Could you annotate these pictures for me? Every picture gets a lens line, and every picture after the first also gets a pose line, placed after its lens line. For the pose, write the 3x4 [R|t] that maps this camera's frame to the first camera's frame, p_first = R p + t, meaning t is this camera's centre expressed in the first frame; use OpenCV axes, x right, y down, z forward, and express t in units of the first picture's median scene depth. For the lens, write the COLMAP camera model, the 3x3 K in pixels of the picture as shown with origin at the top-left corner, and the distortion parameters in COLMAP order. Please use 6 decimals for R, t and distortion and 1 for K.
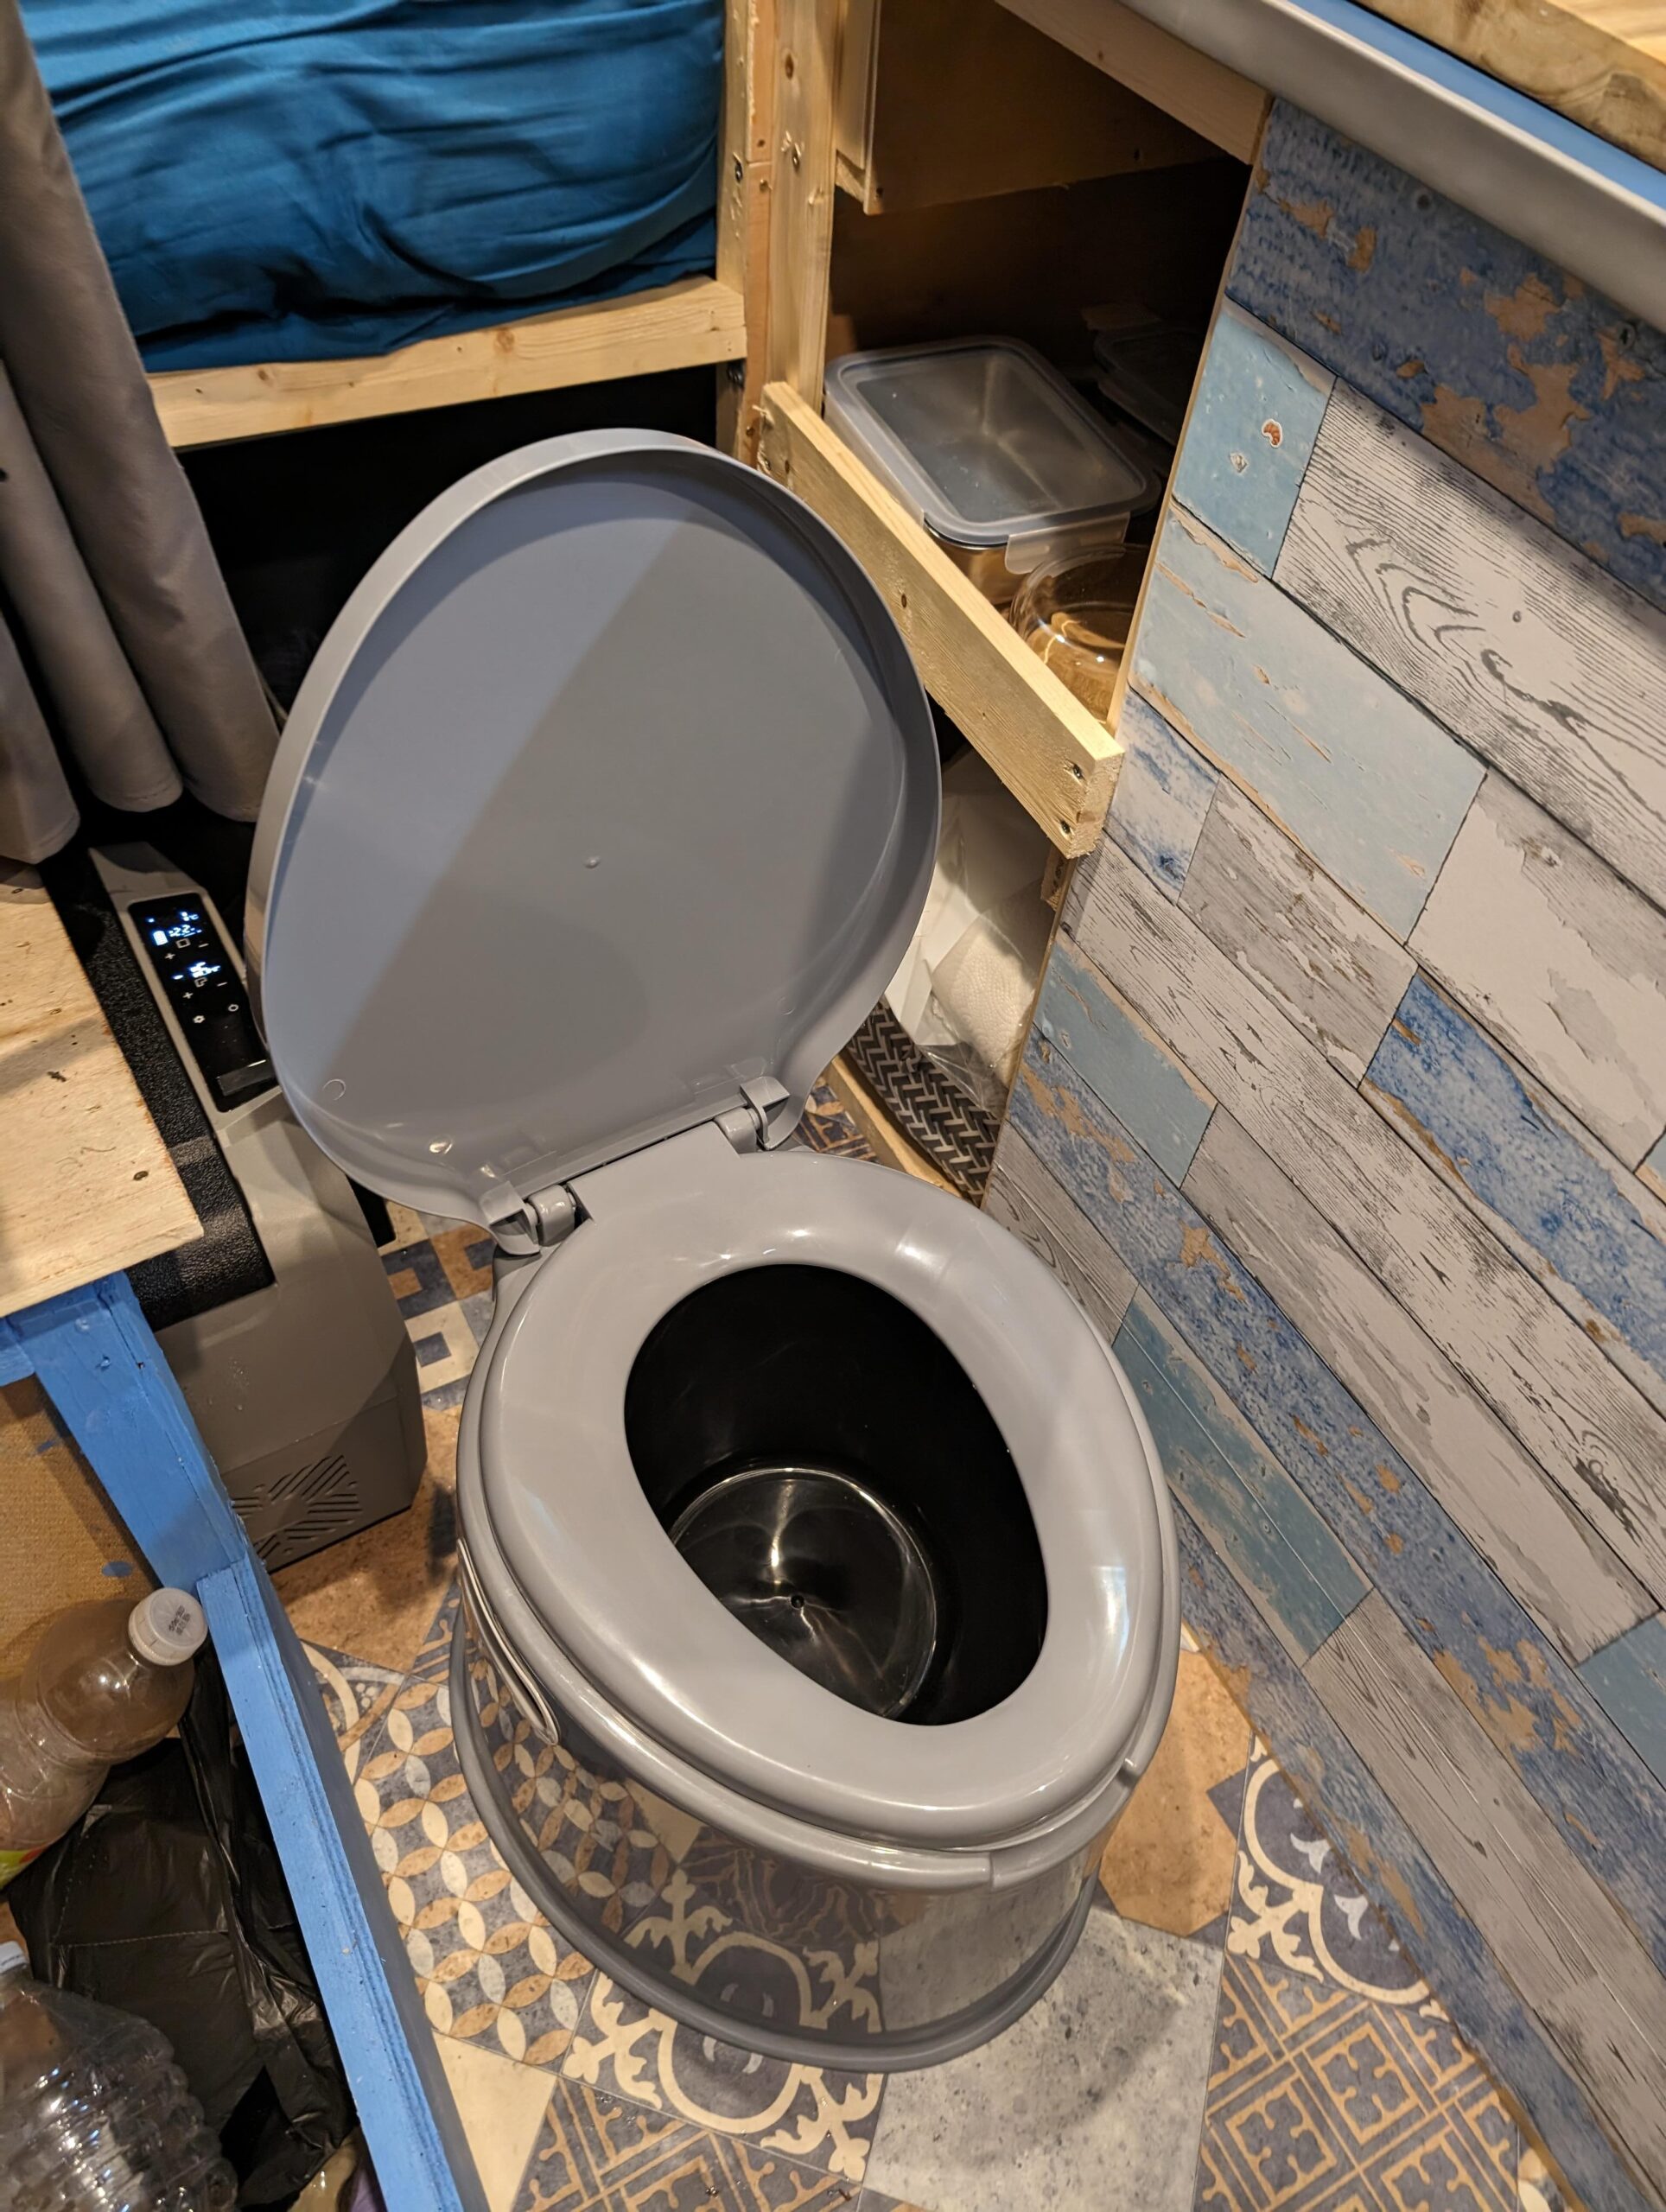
lens RADIAL K [[1538.5, 0, 833.3], [0, 1538.5, 1069.5], [0, 0, 1]] dist [0.014518, 0.000966]
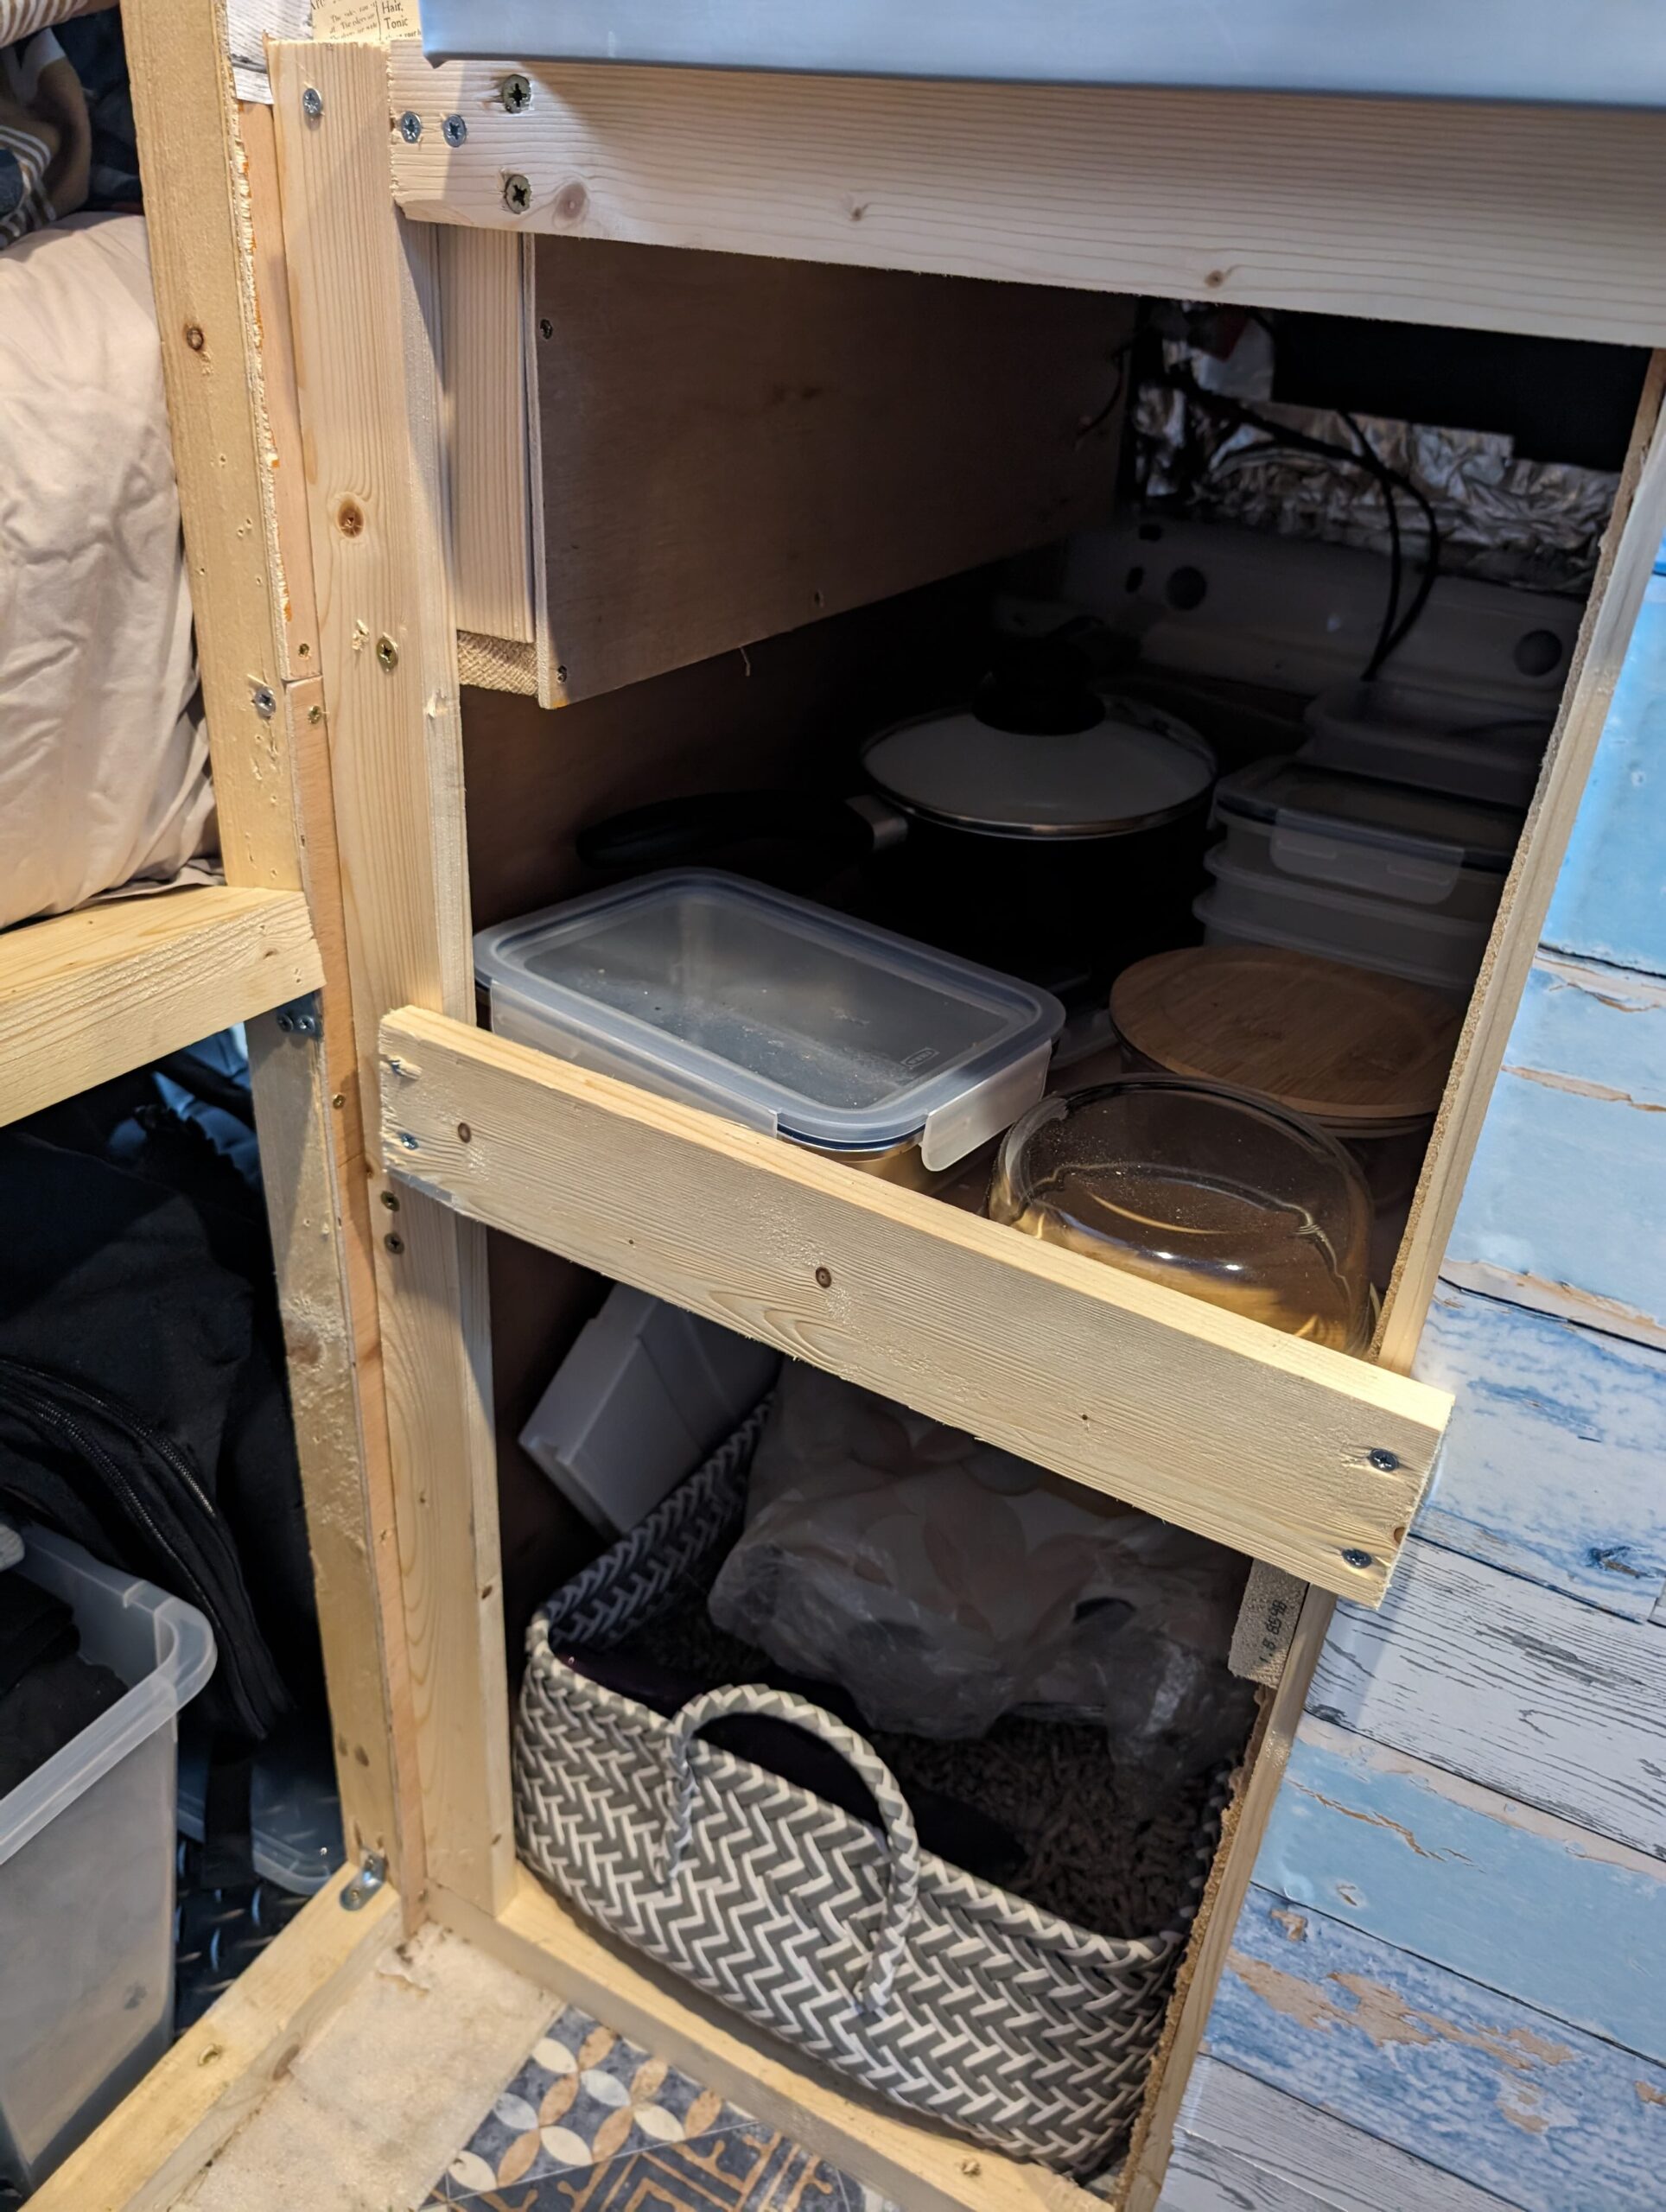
lens RADIAL K [[1538.5, 0, 833.3], [0, 1538.5, 1069.5], [0, 0, 1]] dist [0.014518, 0.000966]
pose [[0.828162, -0.271494, 0.490346, -0.197007], [0.421955, 0.877838, -0.226614, -0.233029], [-0.368920, 0.394577, 0.841550, 0.477365]]
